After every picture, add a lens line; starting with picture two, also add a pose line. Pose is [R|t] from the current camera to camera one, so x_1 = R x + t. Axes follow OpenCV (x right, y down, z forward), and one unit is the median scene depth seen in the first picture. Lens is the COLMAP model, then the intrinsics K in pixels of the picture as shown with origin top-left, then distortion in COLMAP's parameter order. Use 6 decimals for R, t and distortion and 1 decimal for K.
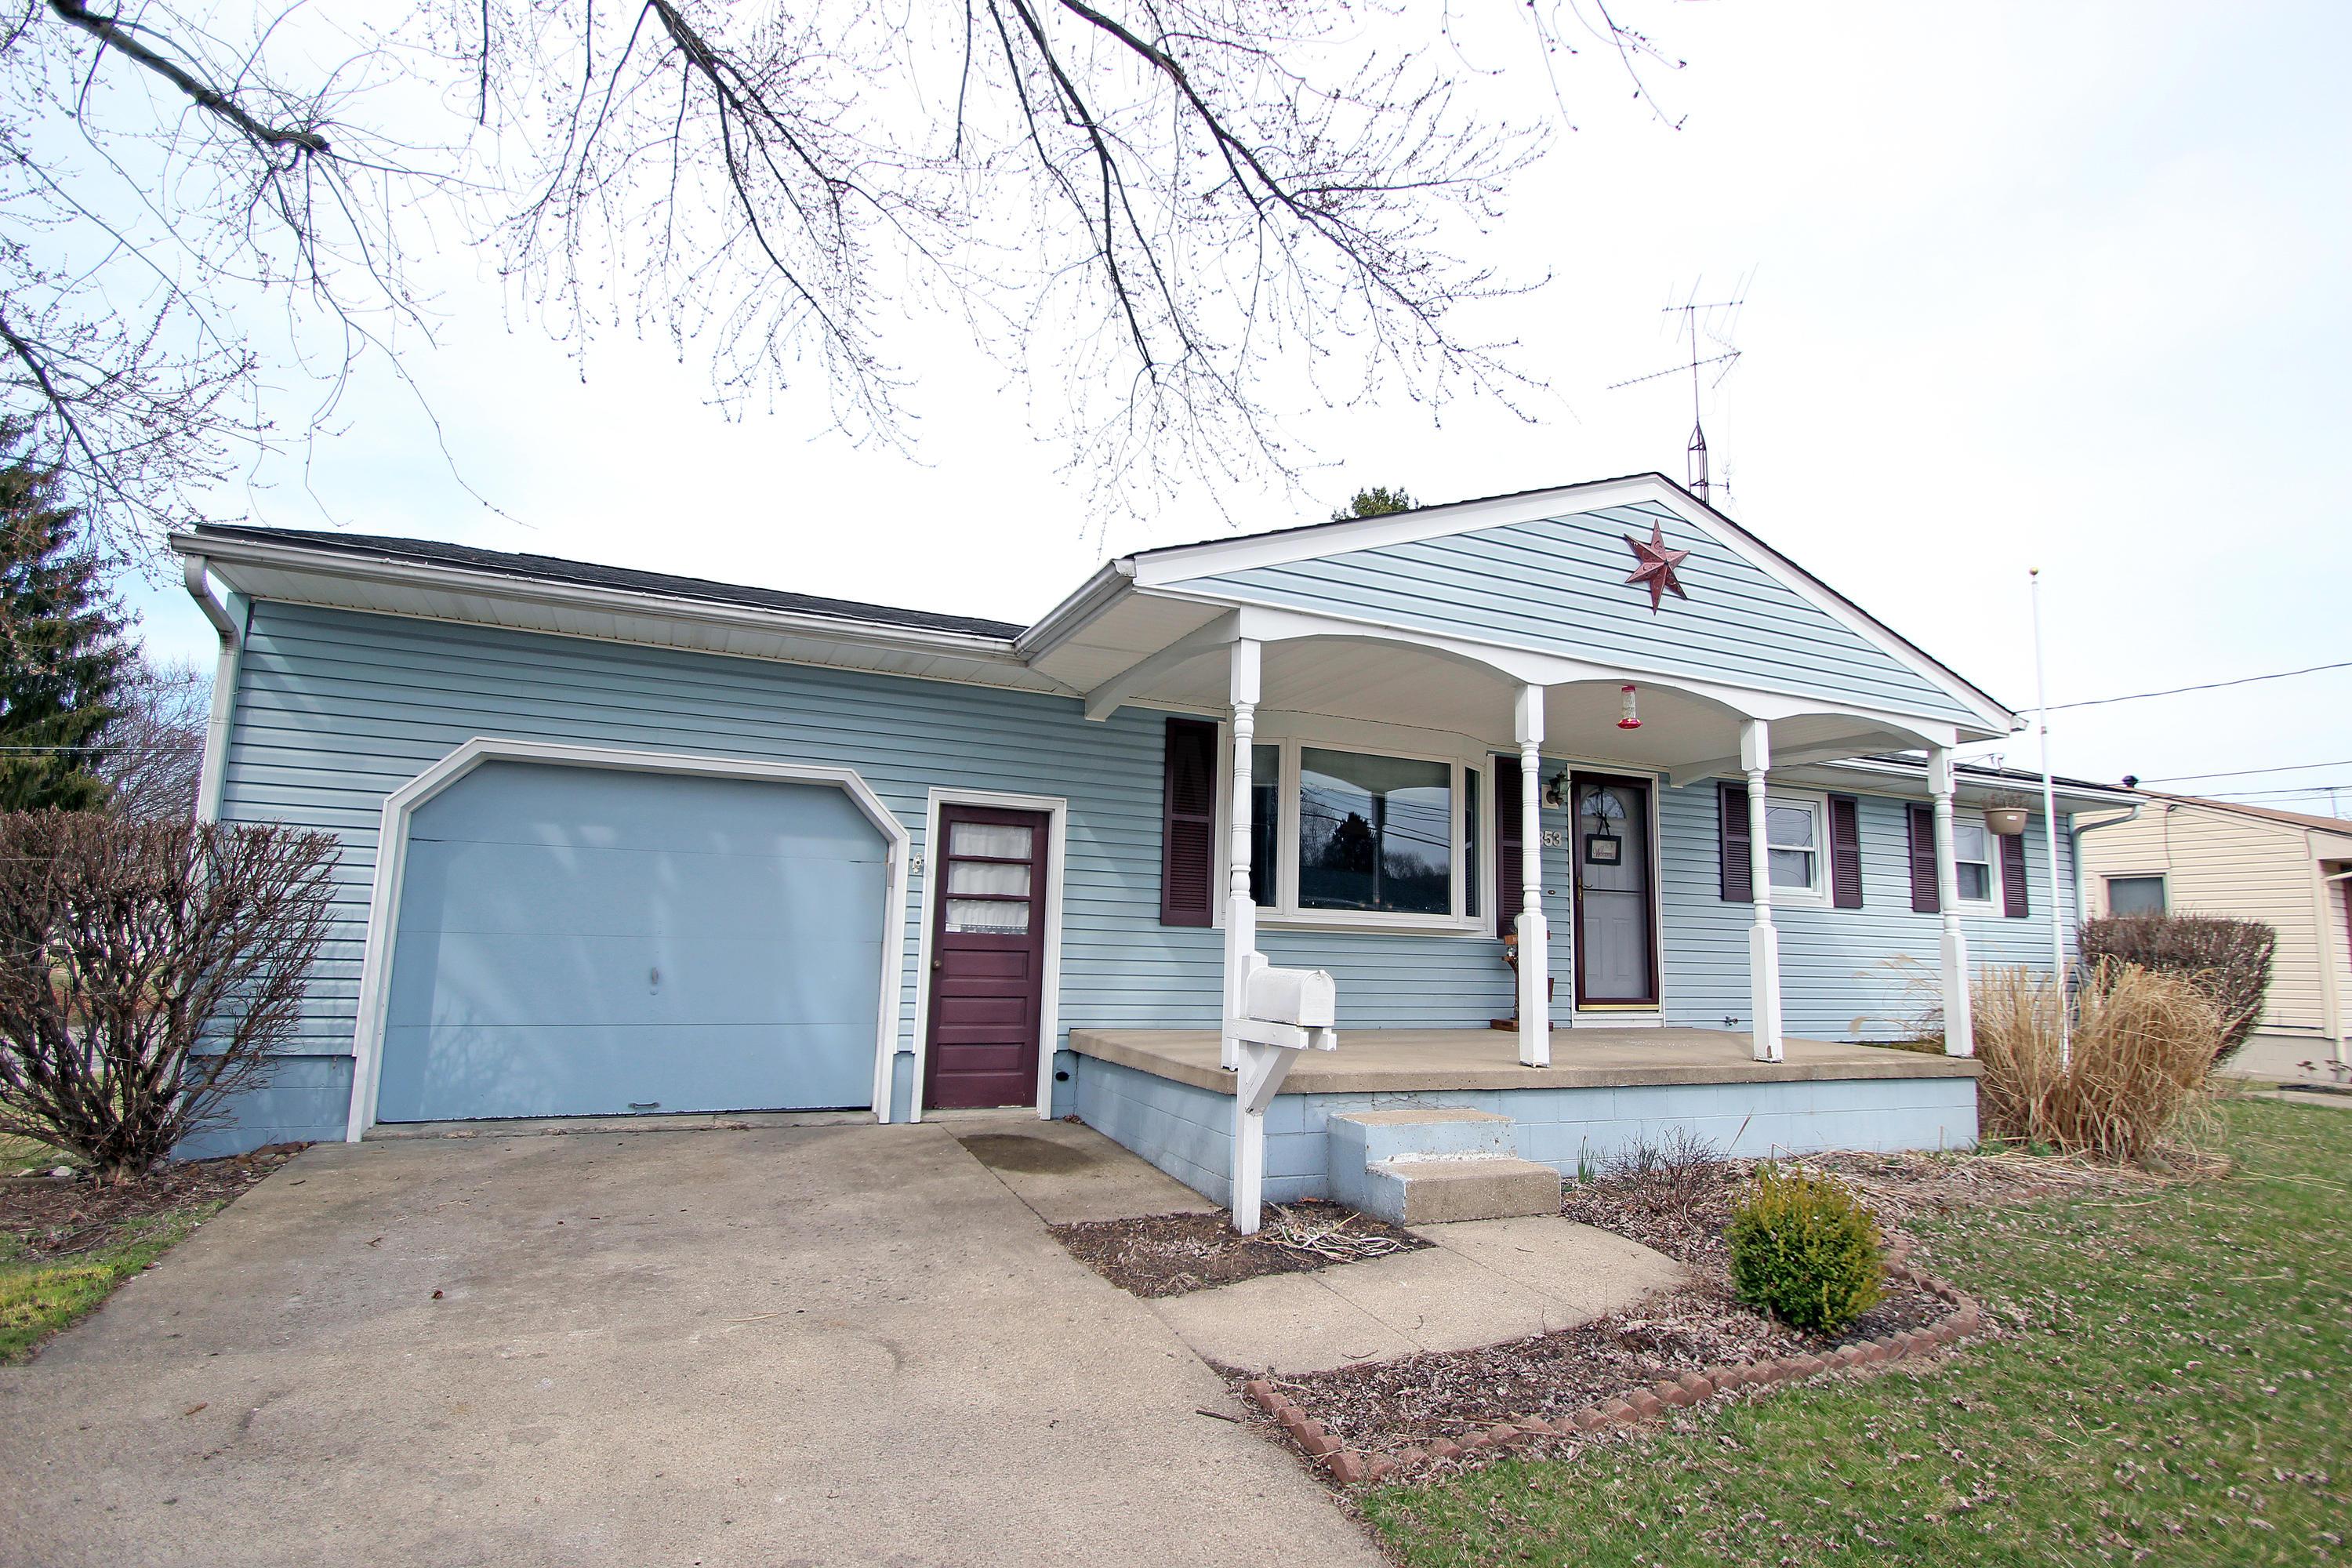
lens RADIAL K [[1090.5, 0, 1176.0], [0, 1090.5, 784.0], [0, 0, 1]] dist [-0.015428, -0.000731]
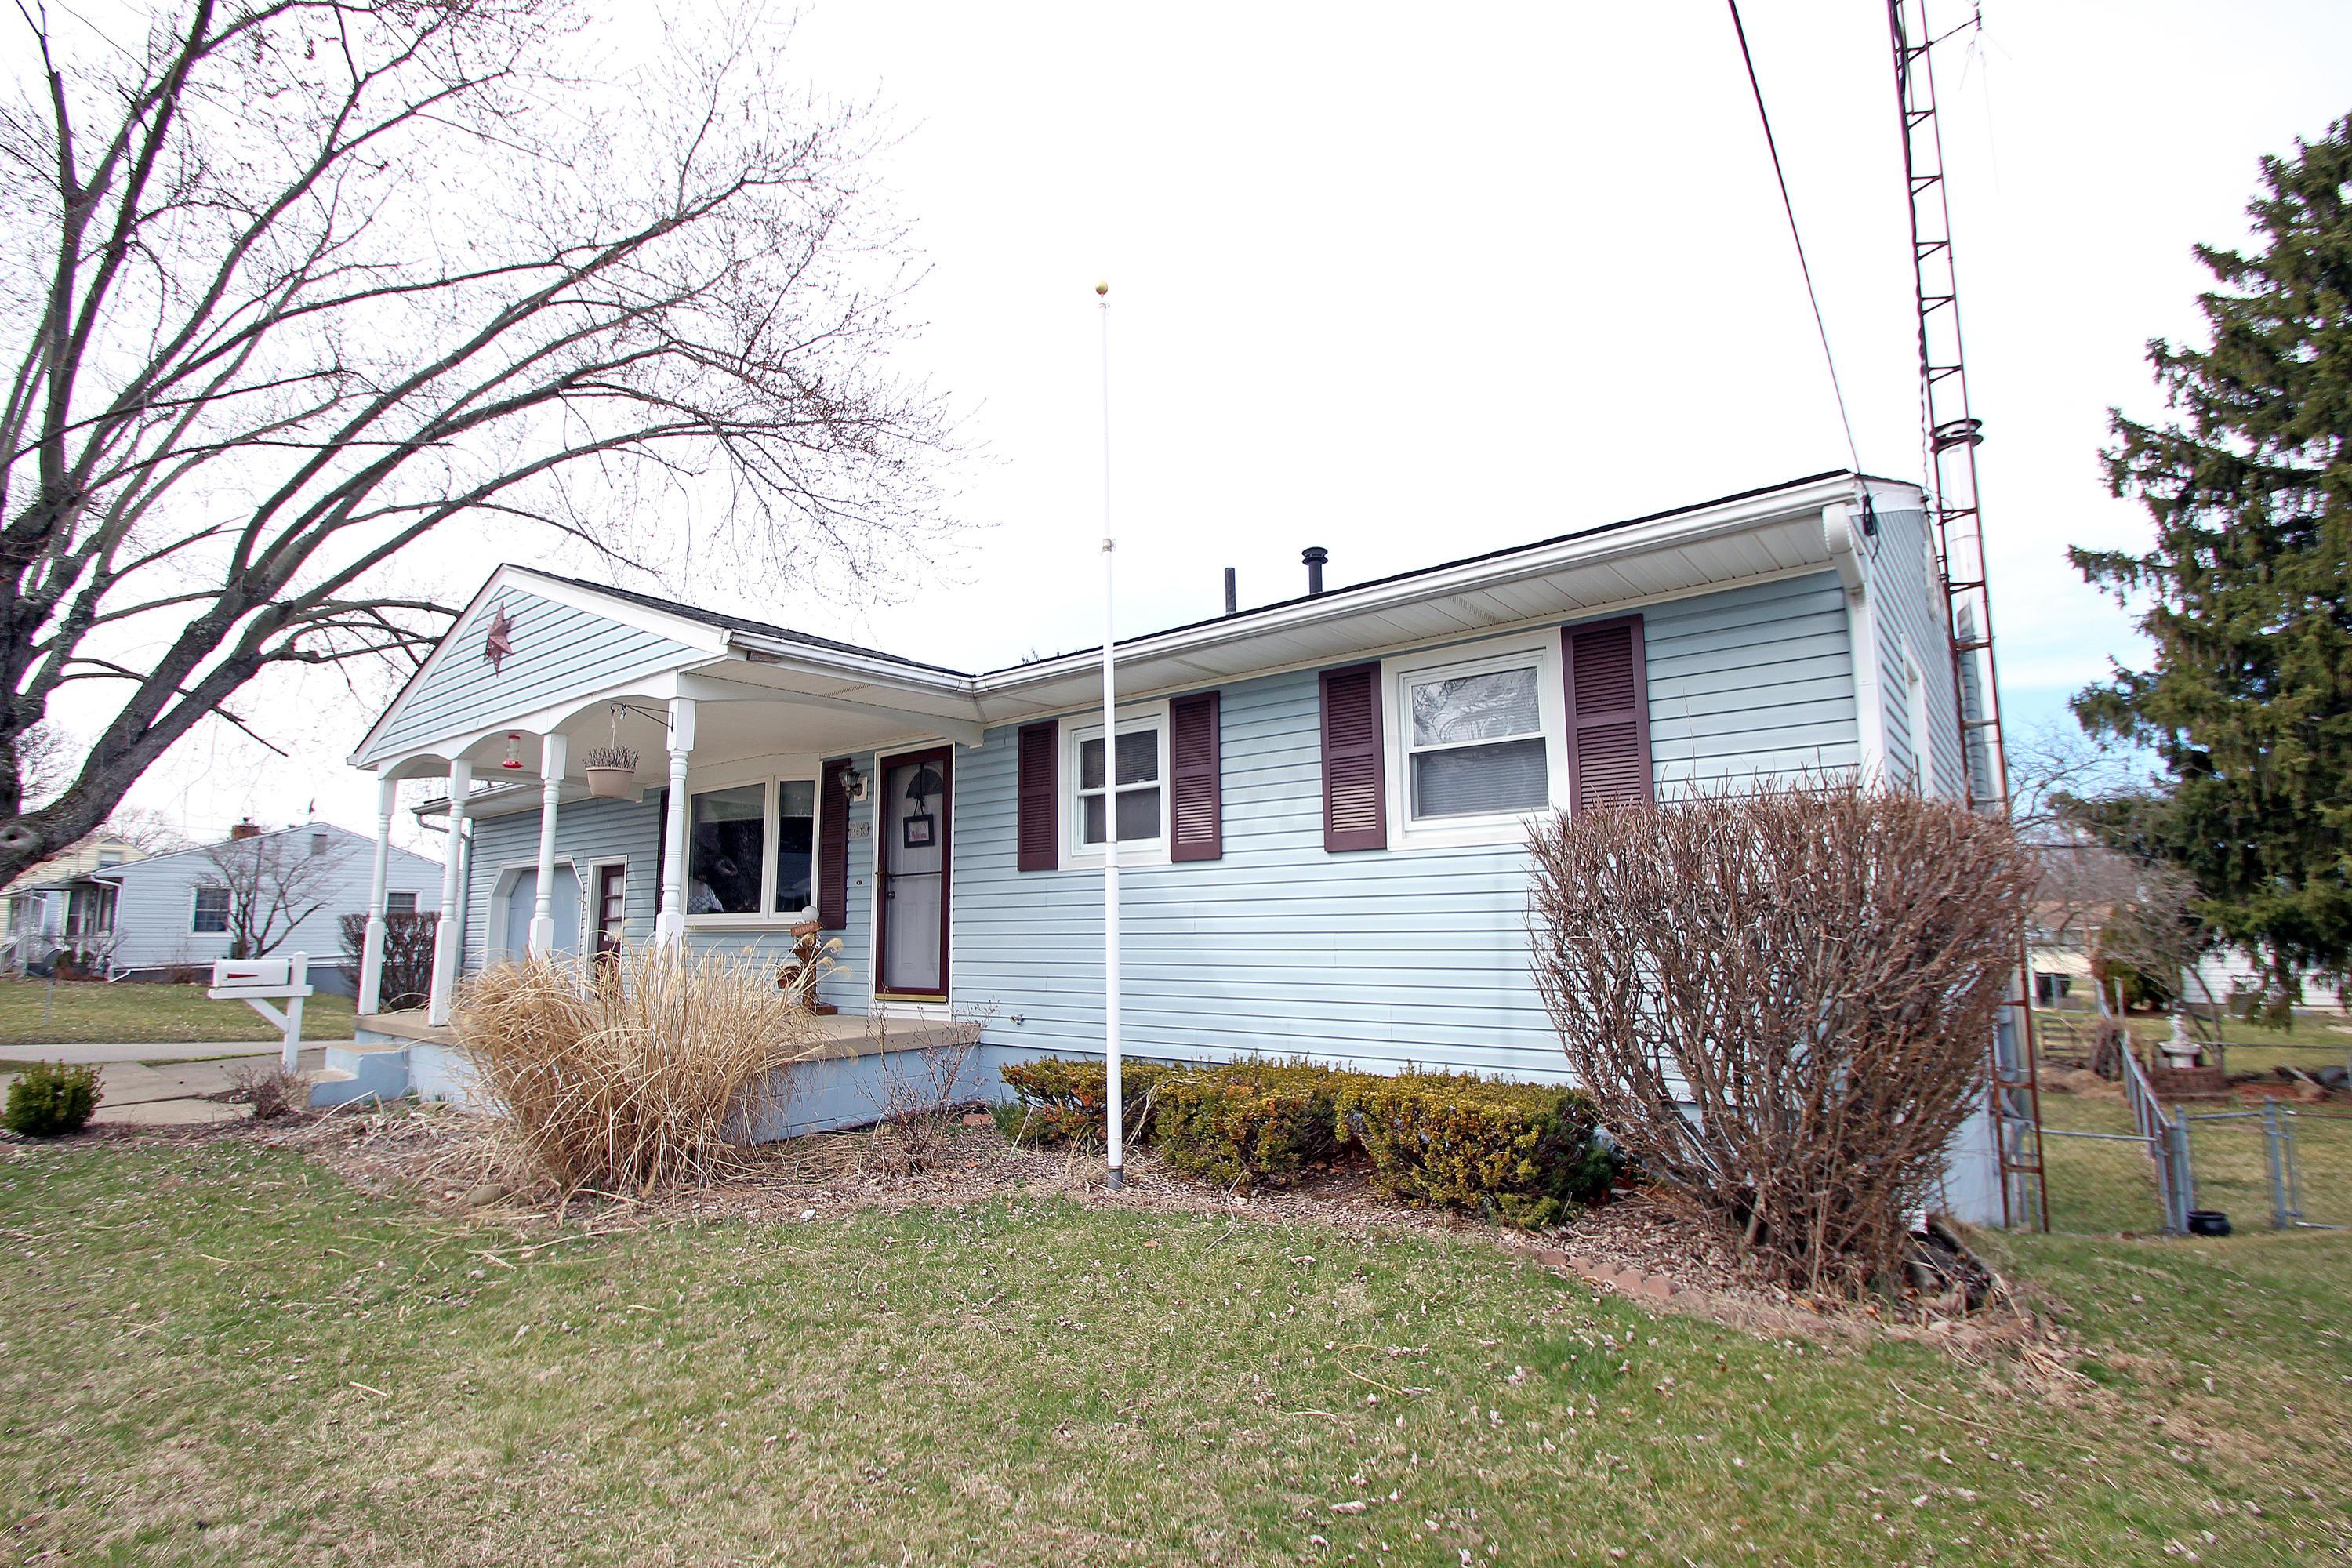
lens RADIAL K [[1090.5, 0, 1176.0], [0, 1090.5, 784.0], [0, 0, 1]] dist [-0.015428, -0.000731]
pose [[0.474889, -0.151073, -0.866982, 1.413870], [0.151767, 0.984454, -0.088413, 0.146677], [0.866861, -0.089593, 0.490434, 0.781811]]
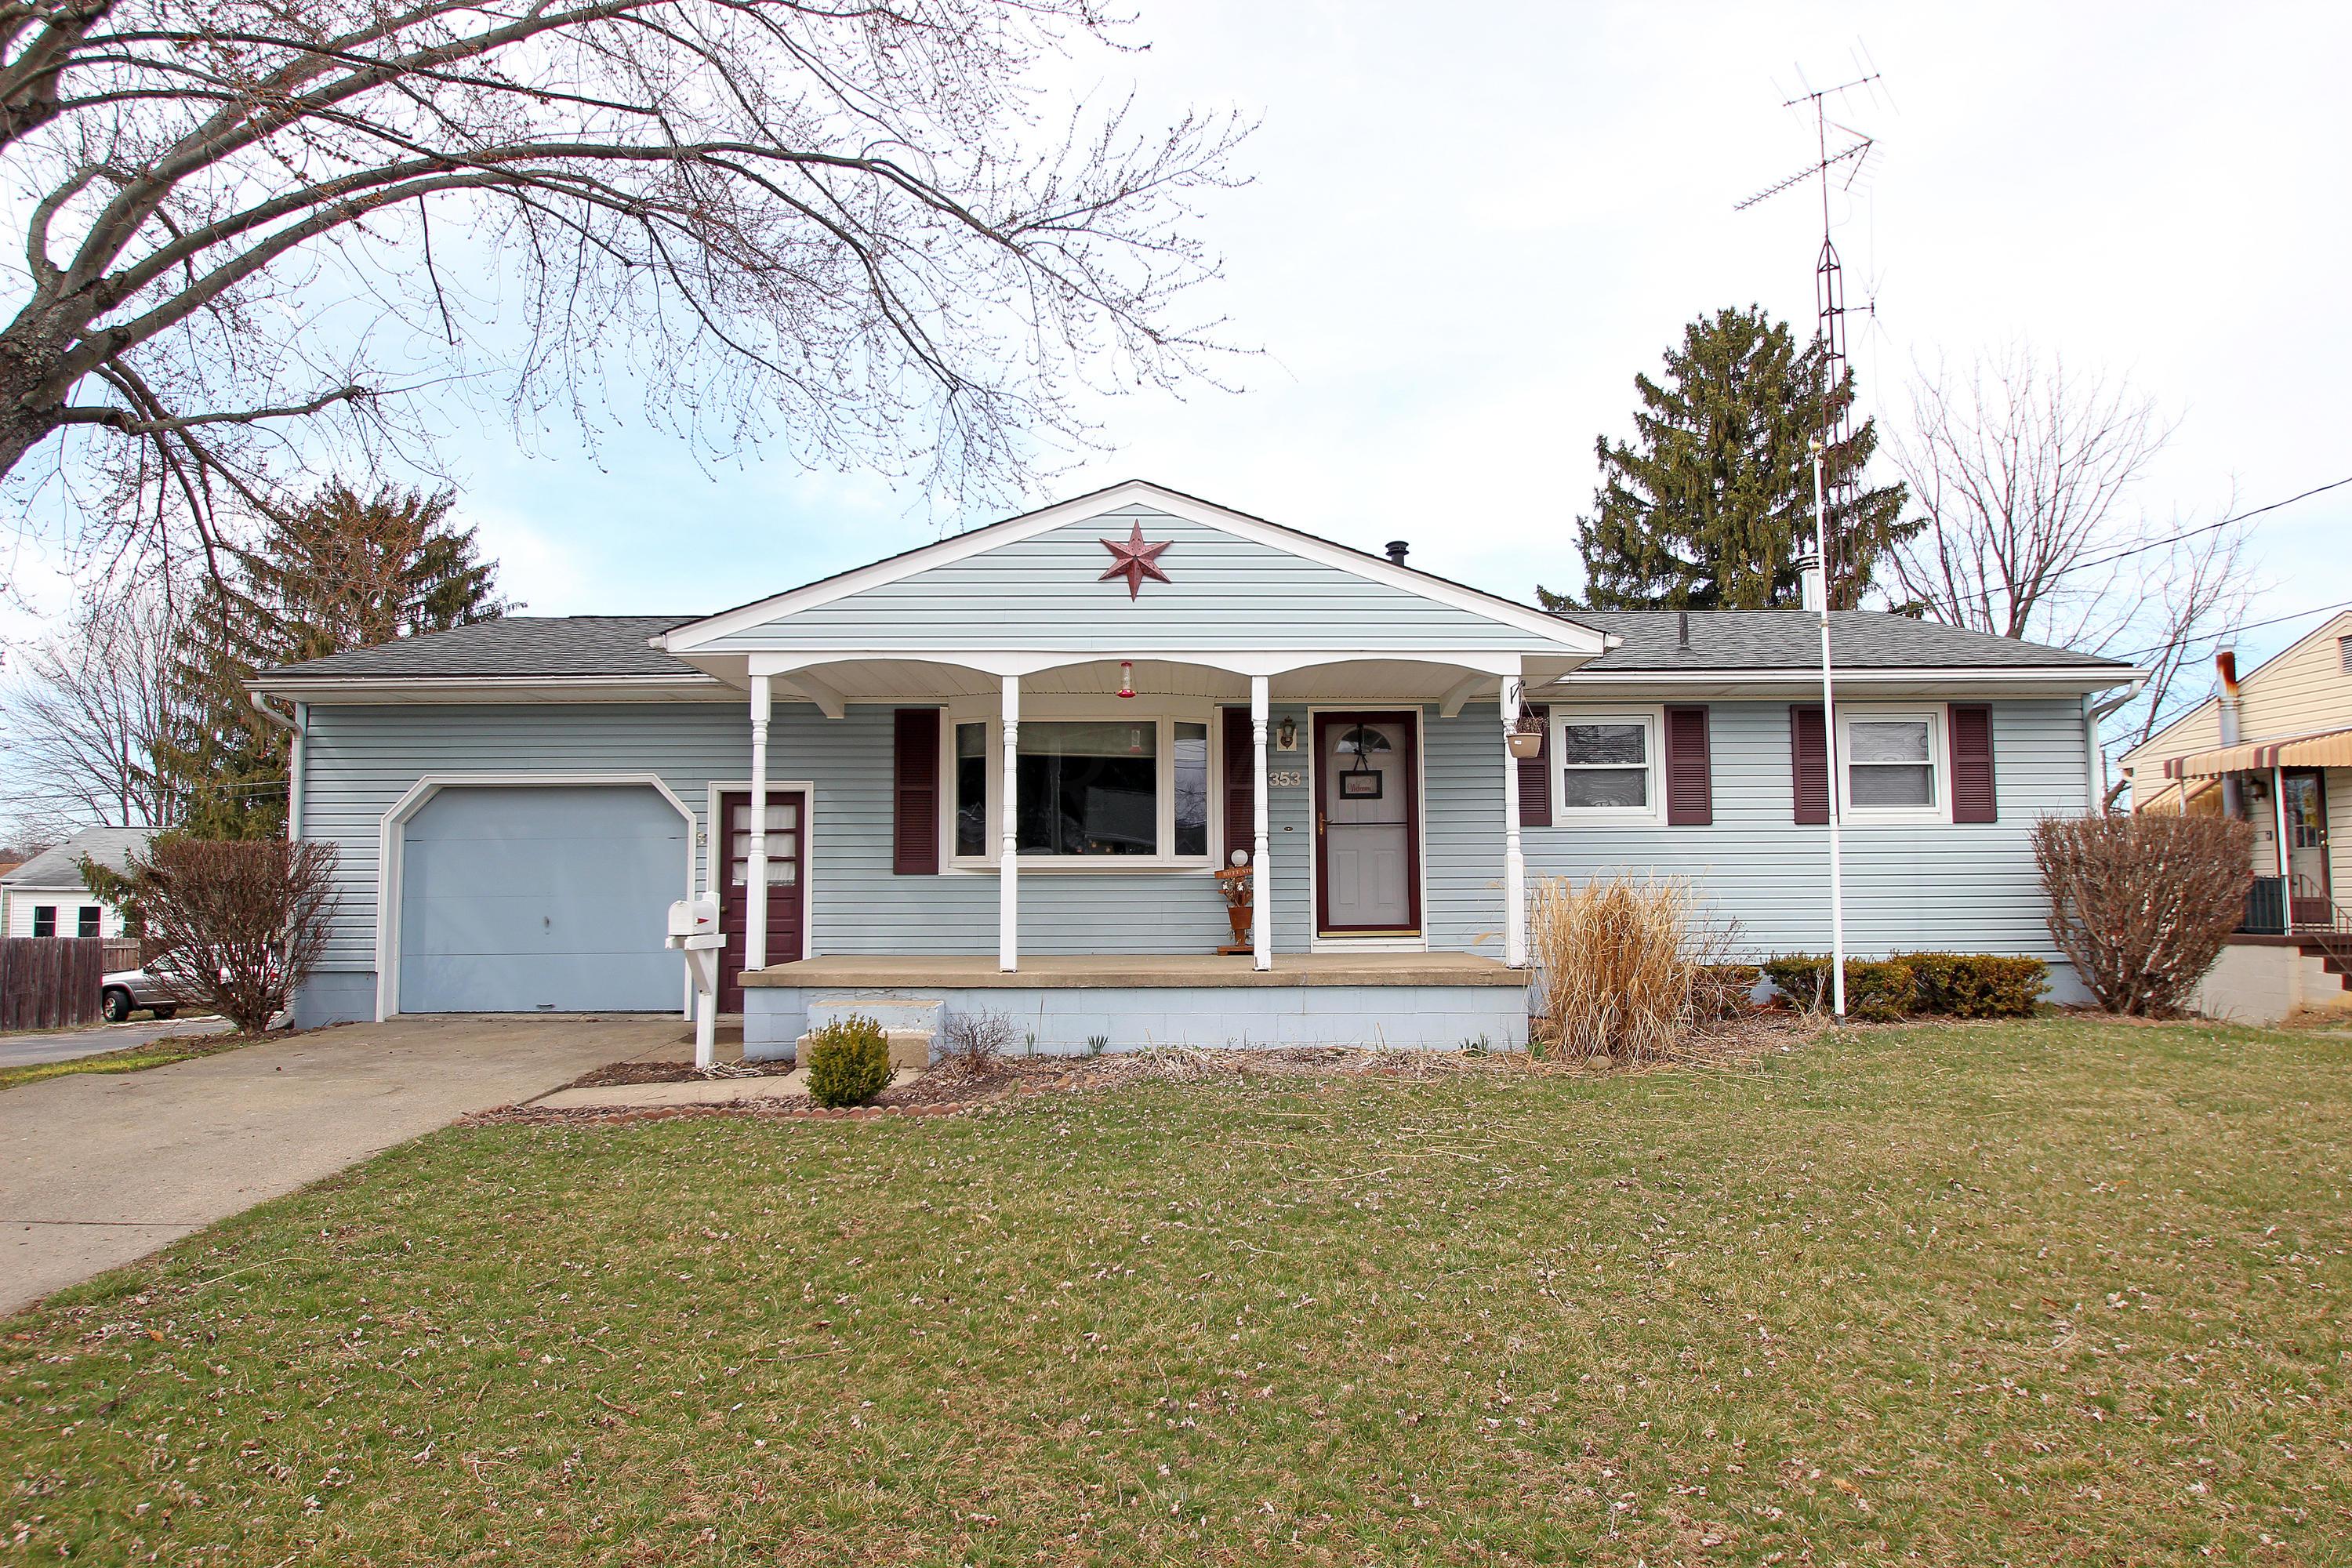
lens RADIAL K [[1350.7, 0, 1228.0], [0, 1350.7, 766.6], [0, 0, 1]] dist [-0.024856, -0.000332]
pose [[0.923284, -0.070421, -0.377608, 0.815808], [0.088134, 0.995662, 0.029812, -0.007171], [0.373871, -0.060805, 0.925486, -0.262088]]
